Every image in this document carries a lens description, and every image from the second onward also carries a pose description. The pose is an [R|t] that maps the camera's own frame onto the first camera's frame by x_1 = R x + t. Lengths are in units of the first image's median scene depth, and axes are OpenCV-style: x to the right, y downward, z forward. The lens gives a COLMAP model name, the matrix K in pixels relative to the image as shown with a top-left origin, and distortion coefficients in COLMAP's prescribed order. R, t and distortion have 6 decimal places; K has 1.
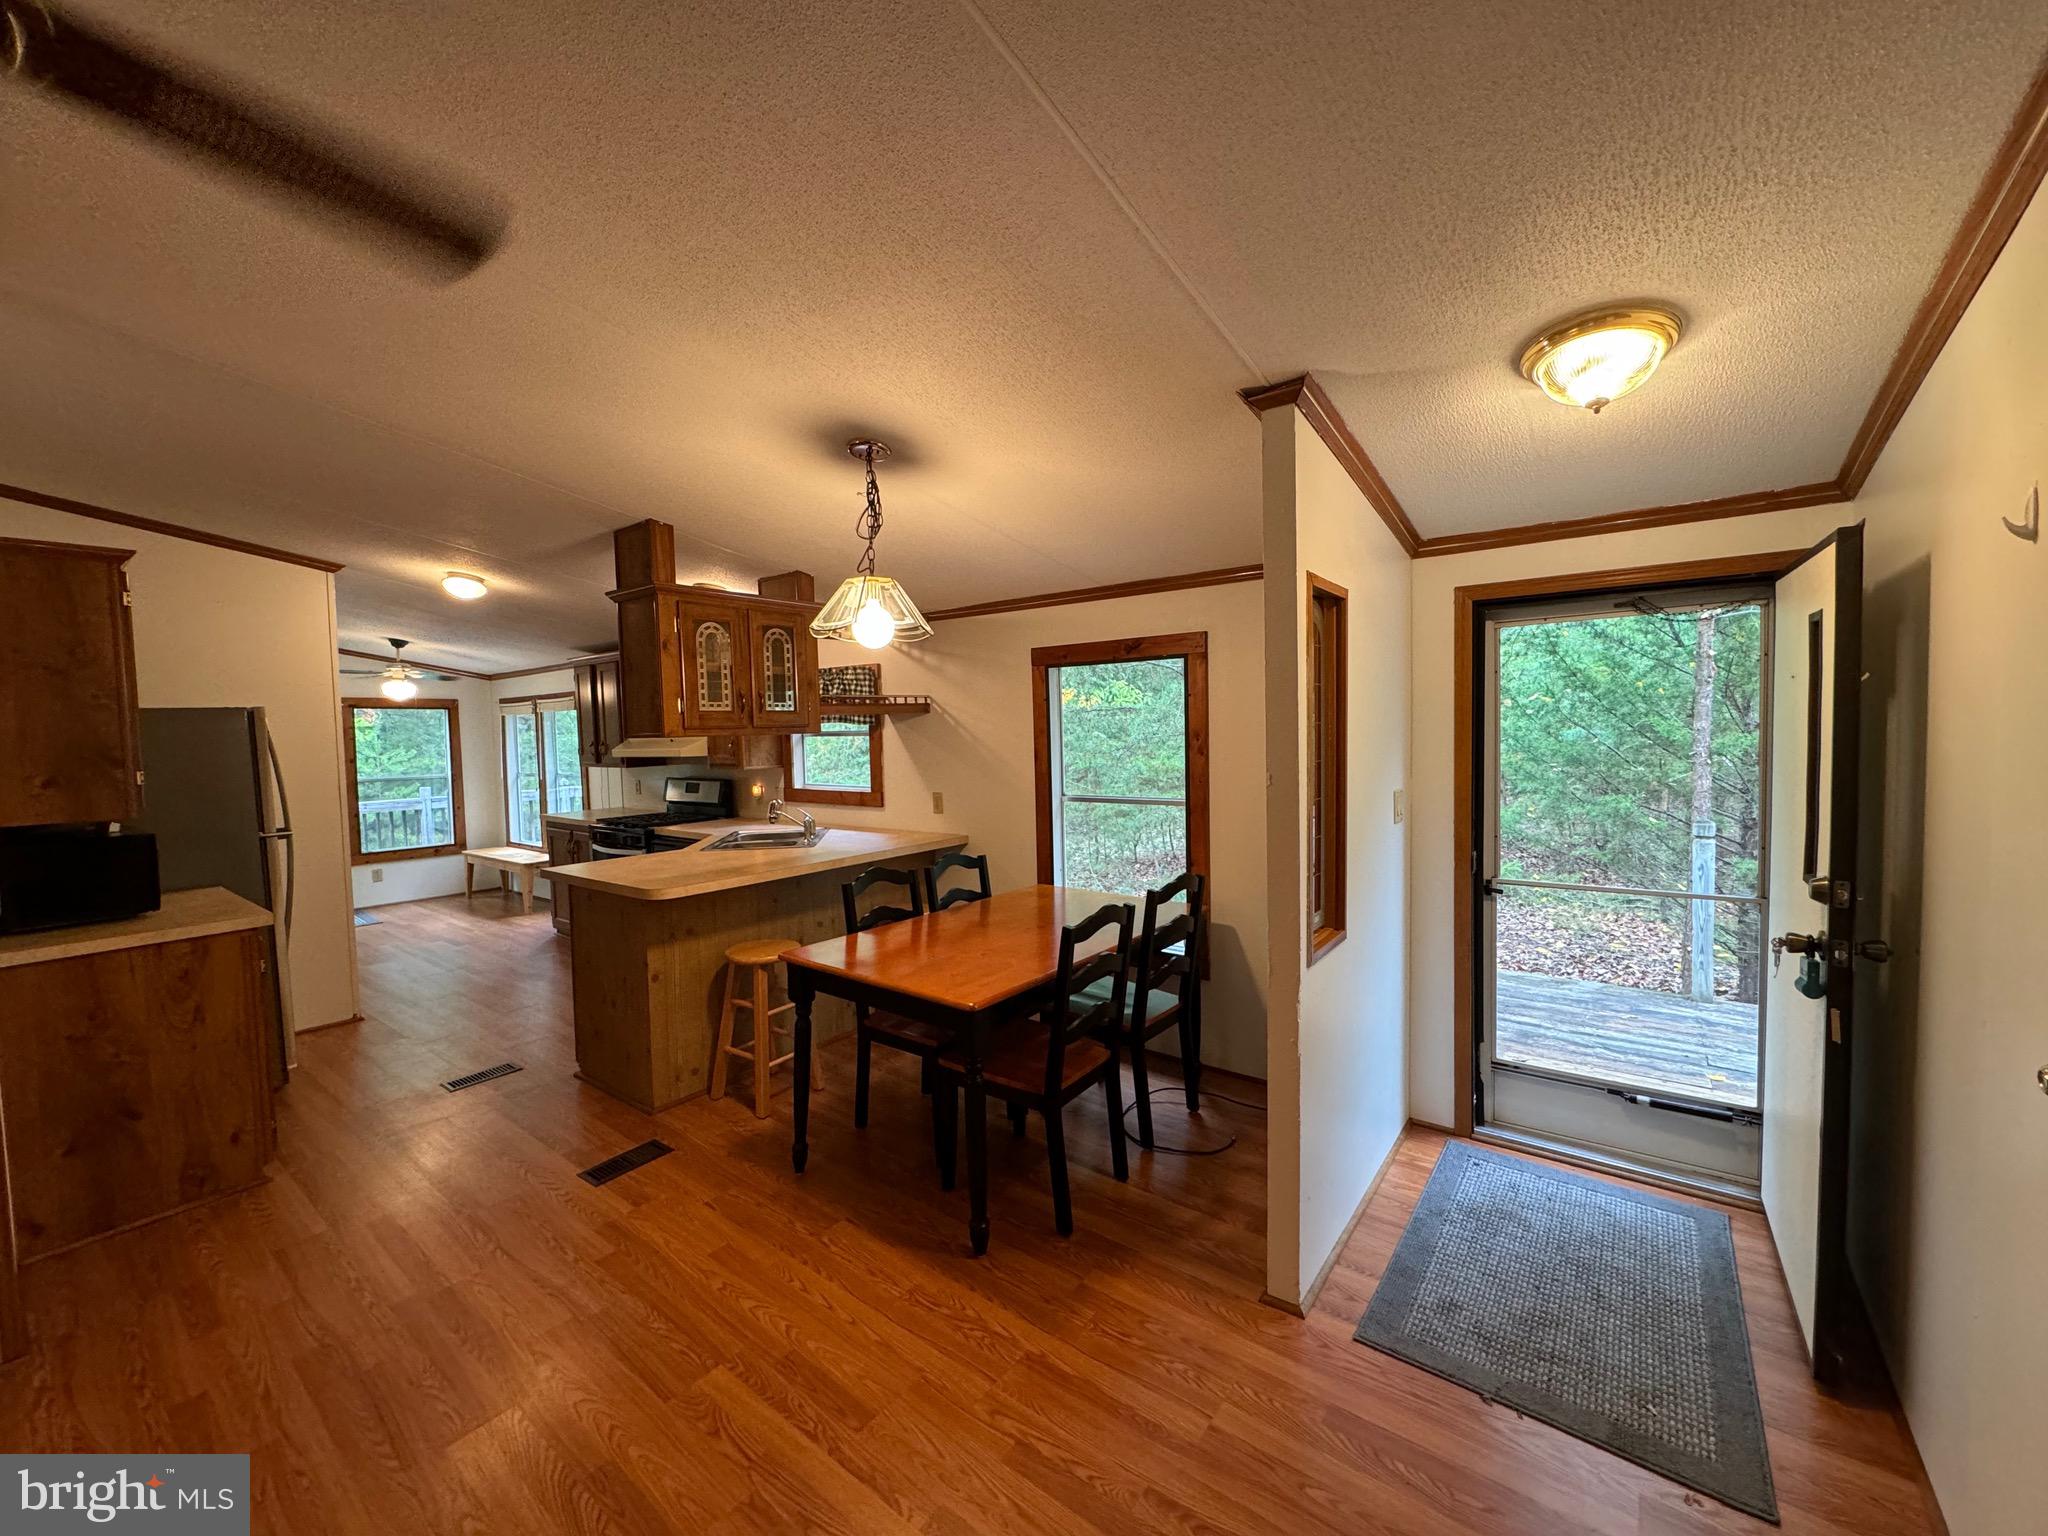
lens RADIAL K [[817.1, 0, 1018.3], [0, 817.1, 769.0], [0, 0, 1]] dist [-0.001482, -0.000547]
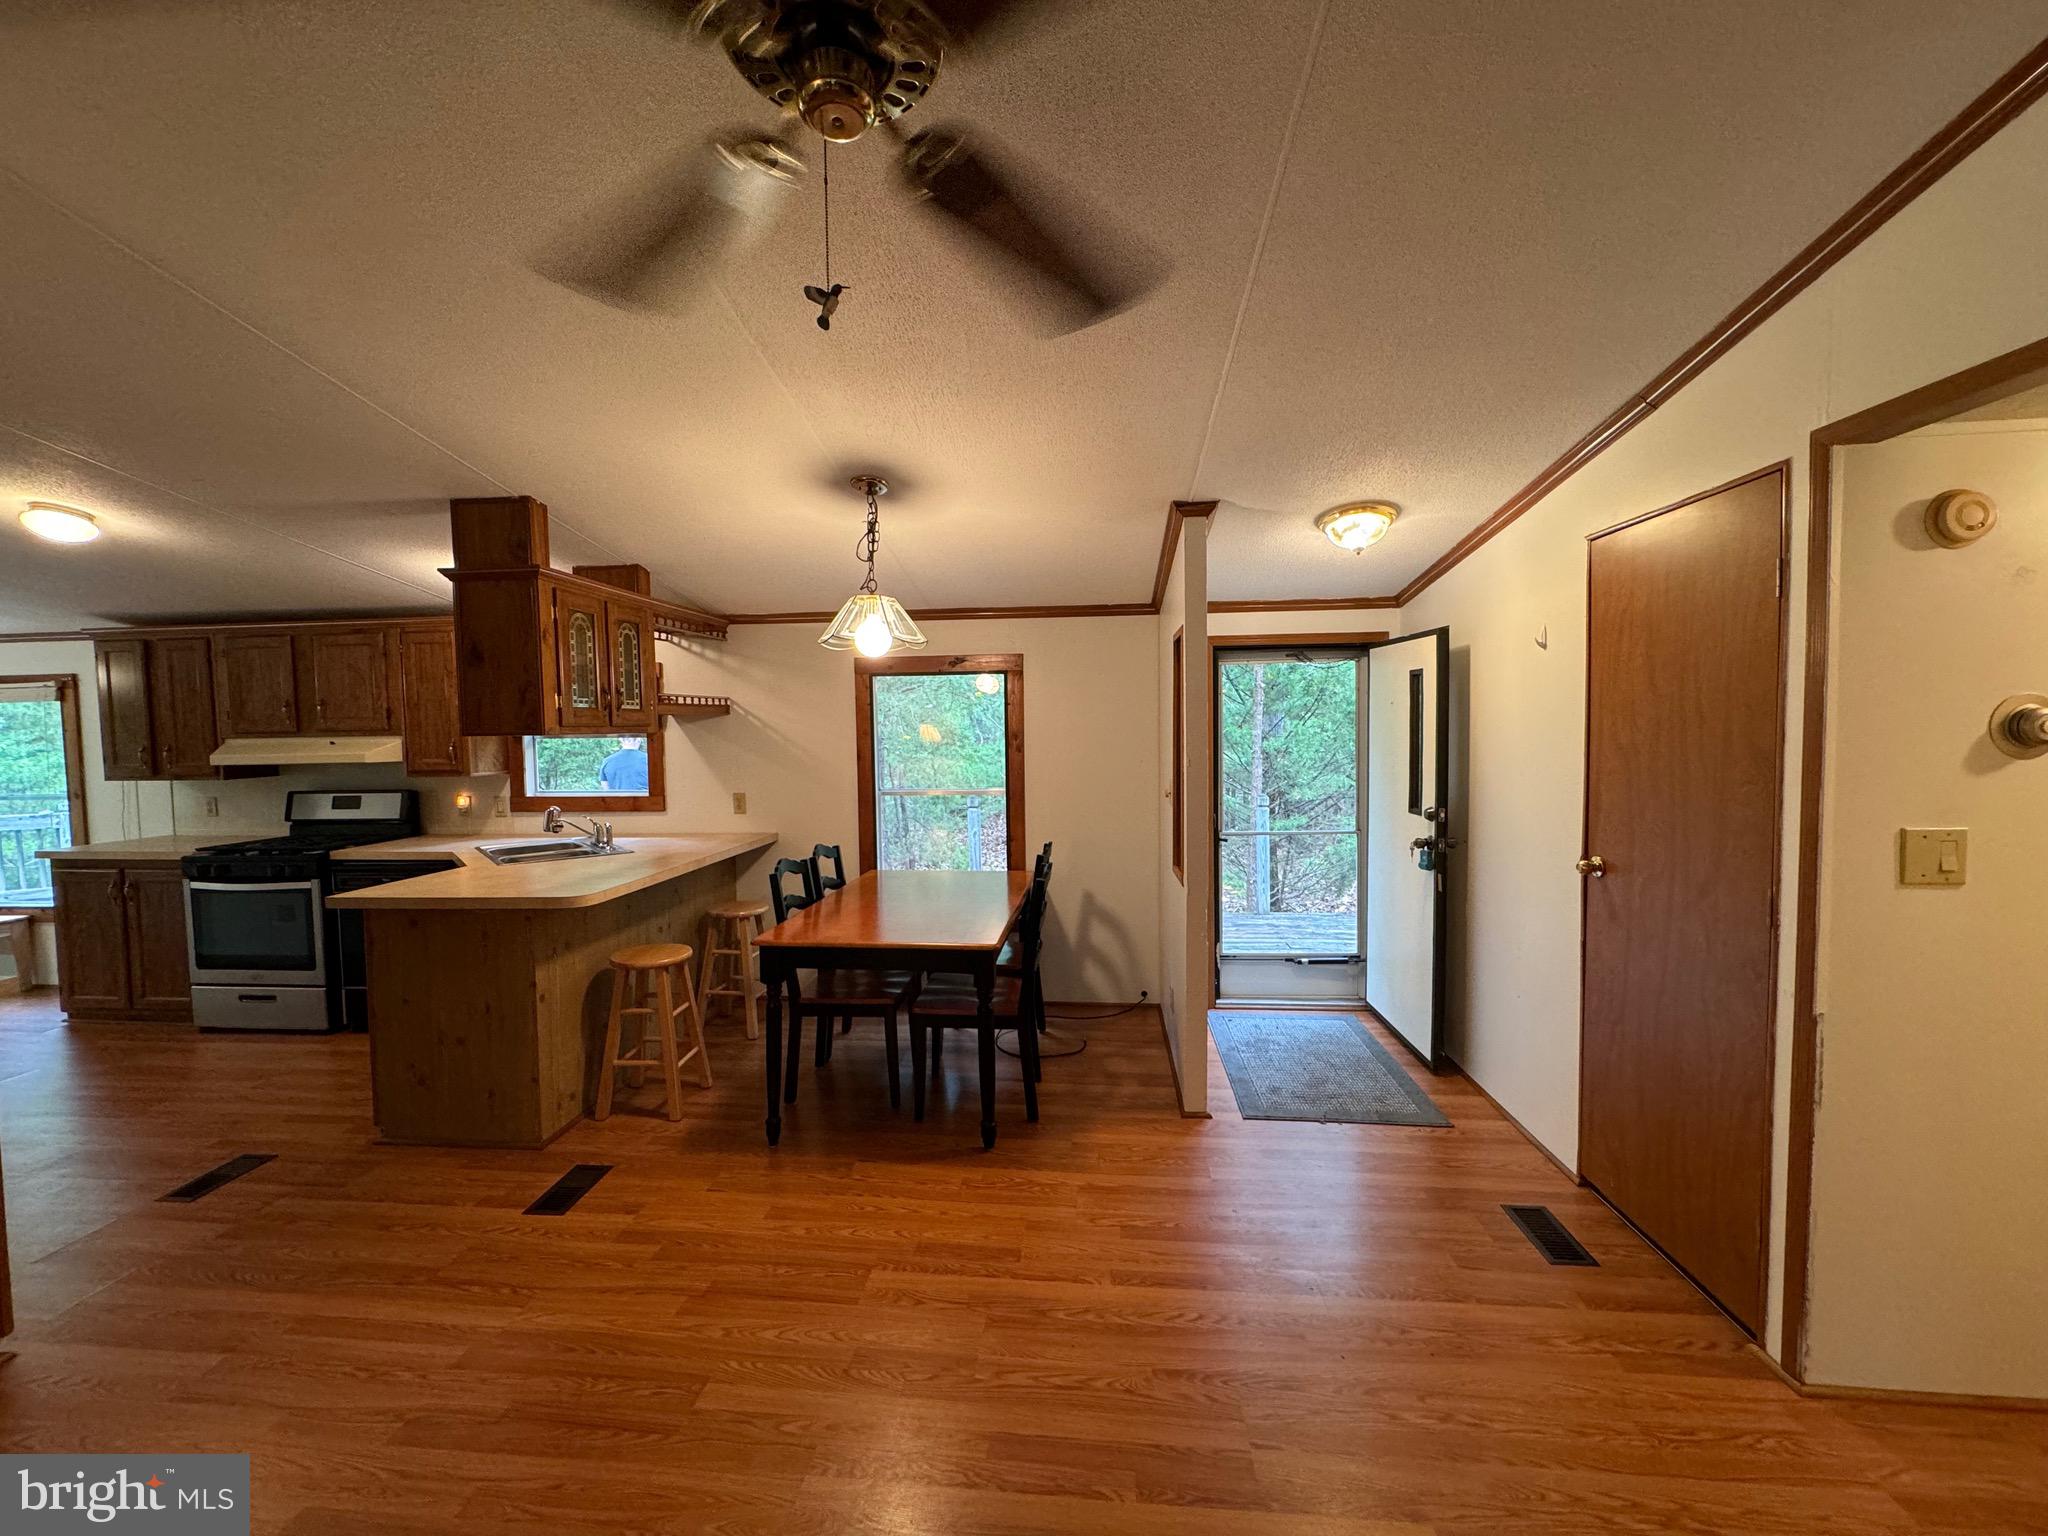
lens RADIAL K [[817.1, 0, 1031.2], [0, 817.1, 771.6], [0, 0, 1]] dist [-0.001482, -0.000547]
pose [[0.841884, -0.017963, 0.539359, -0.492051], [0.022056, 0.999756, -0.001132, 0.016179], [-0.539207, 0.012850, 0.842075, -0.069841]]
